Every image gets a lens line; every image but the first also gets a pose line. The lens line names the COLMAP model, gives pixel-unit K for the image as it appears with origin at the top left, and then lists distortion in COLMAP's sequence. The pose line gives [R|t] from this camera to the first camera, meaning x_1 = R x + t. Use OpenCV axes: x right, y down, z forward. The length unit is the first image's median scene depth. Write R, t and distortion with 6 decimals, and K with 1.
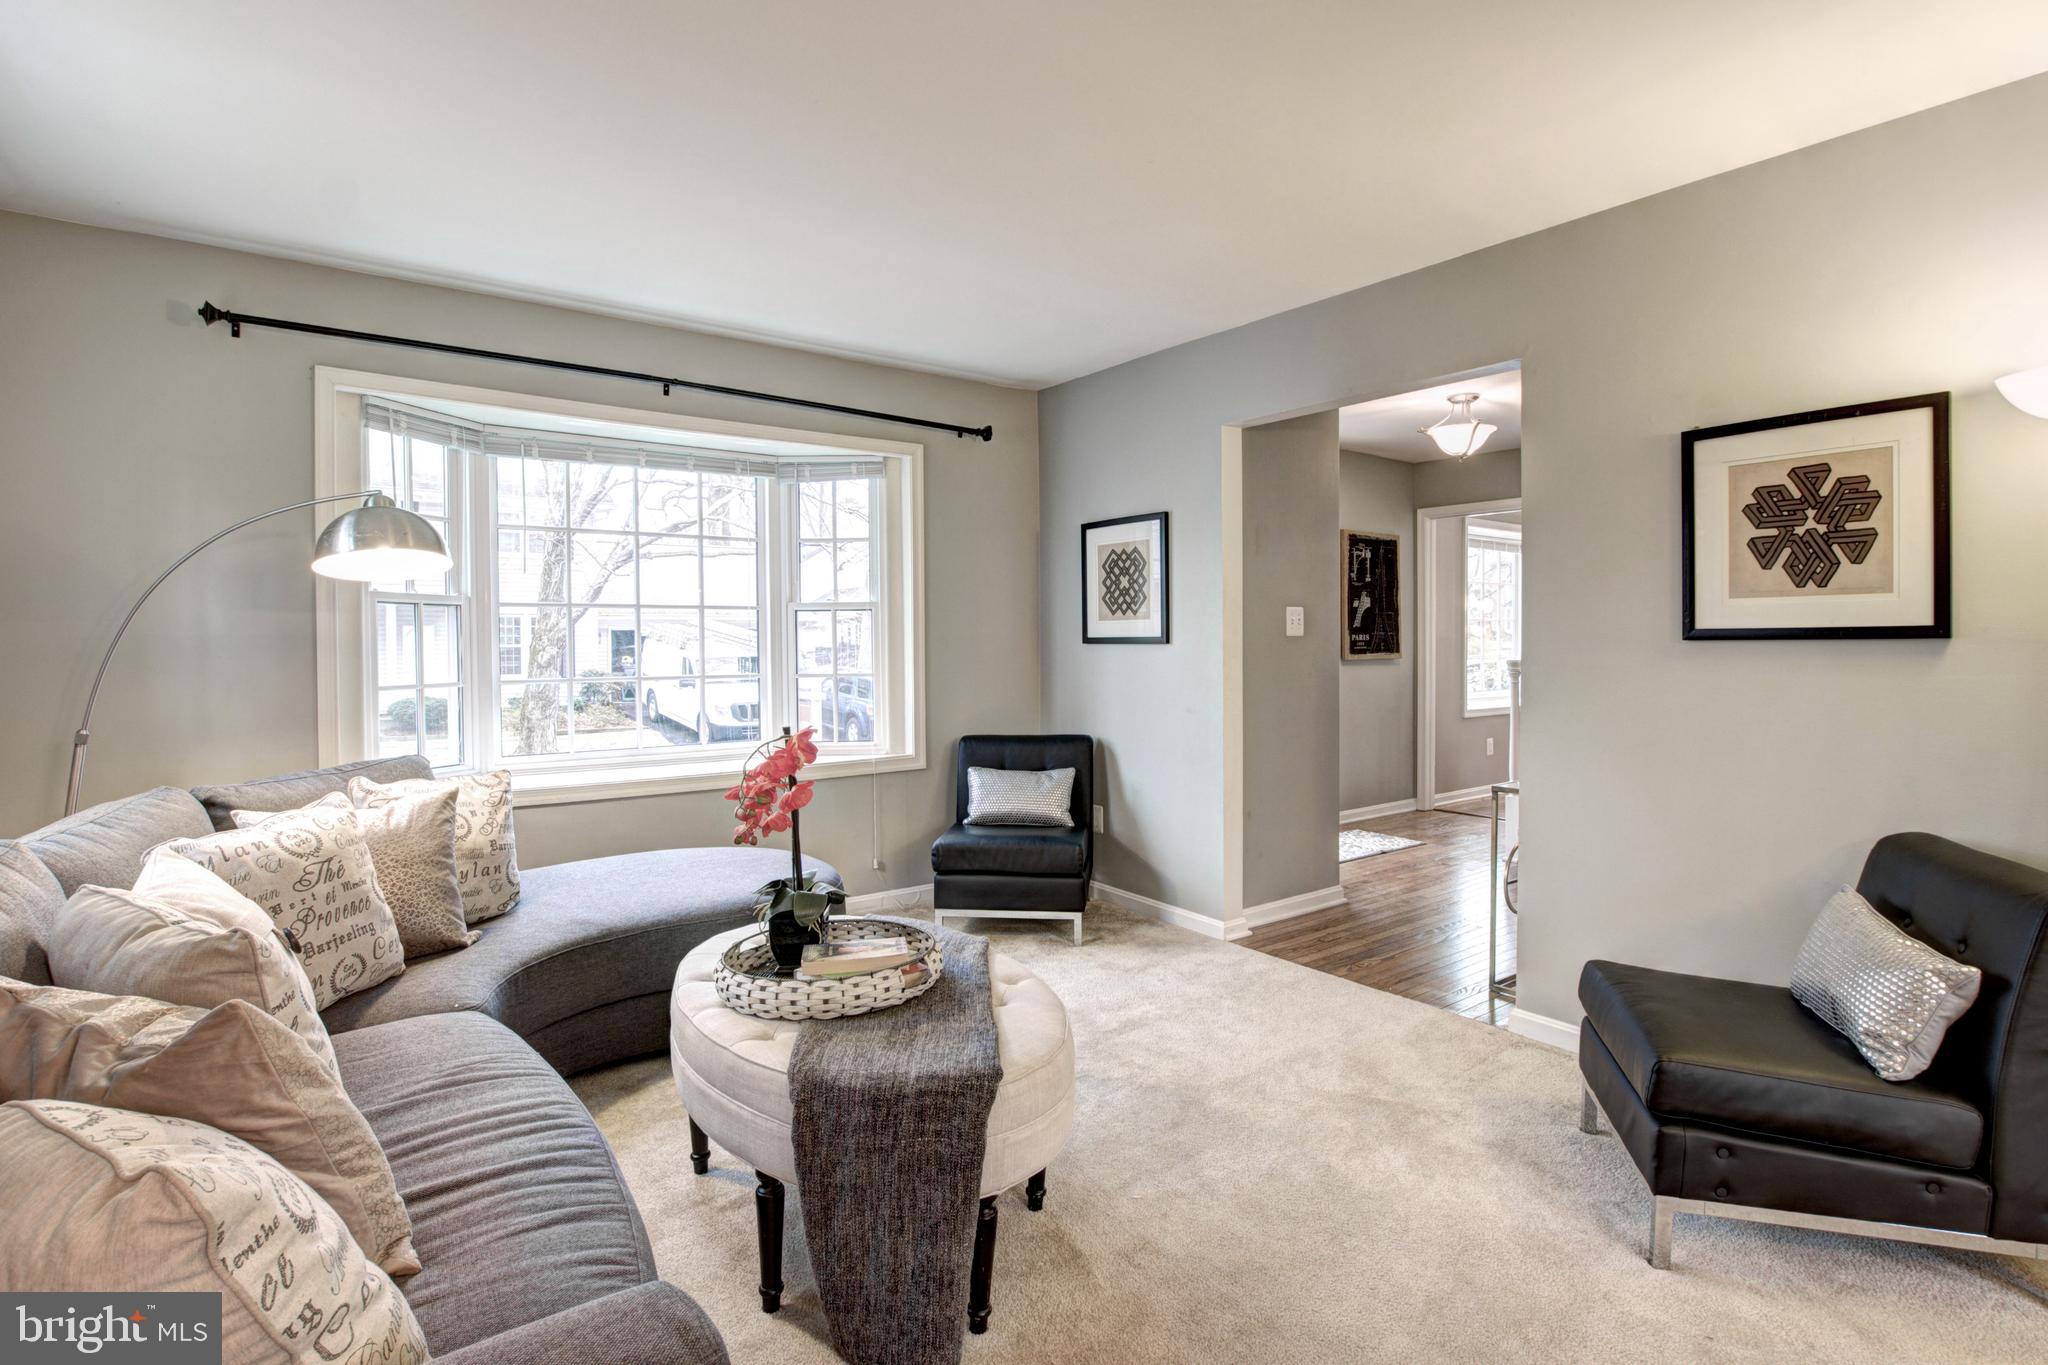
lens RADIAL K [[1004.0, 0, 1022.7], [0, 1004.0, 682.1], [0, 0, 1]] dist [-0.025592, 0.003594]
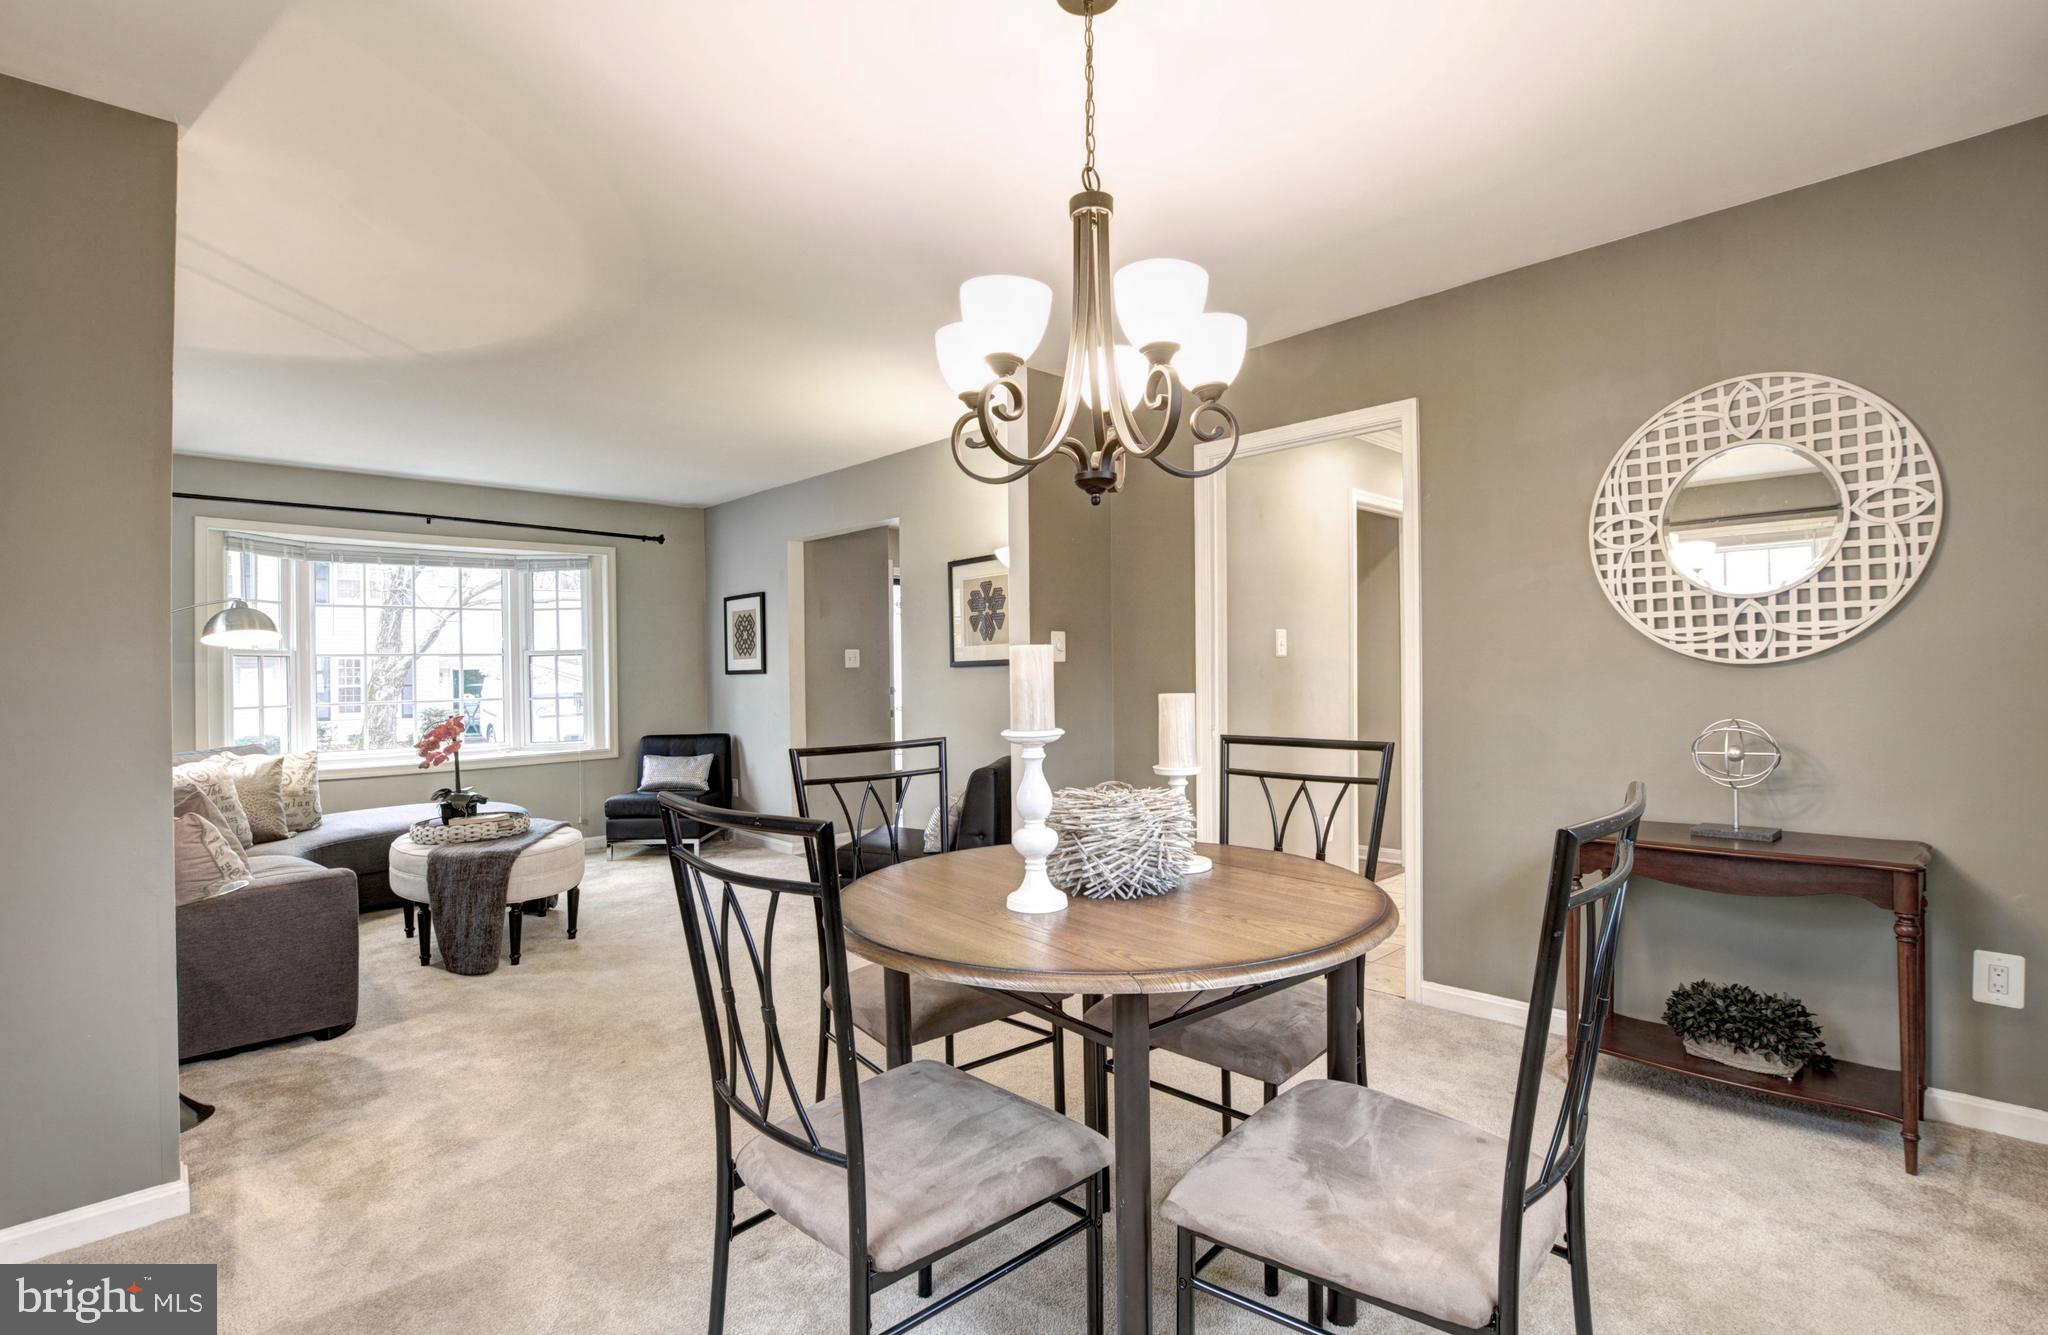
lens RADIAL K [[1015.5, 0, 1042.6], [0, 1015.5, 675.0], [0, 0, 1]] dist [-0.009393, -0.001217]
pose [[0.993021, -0.016593, 0.116765, 0.395990], [0.021102, 0.999074, -0.037484, 0.034121], [-0.116035, 0.039686, 0.992452, -0.663122]]
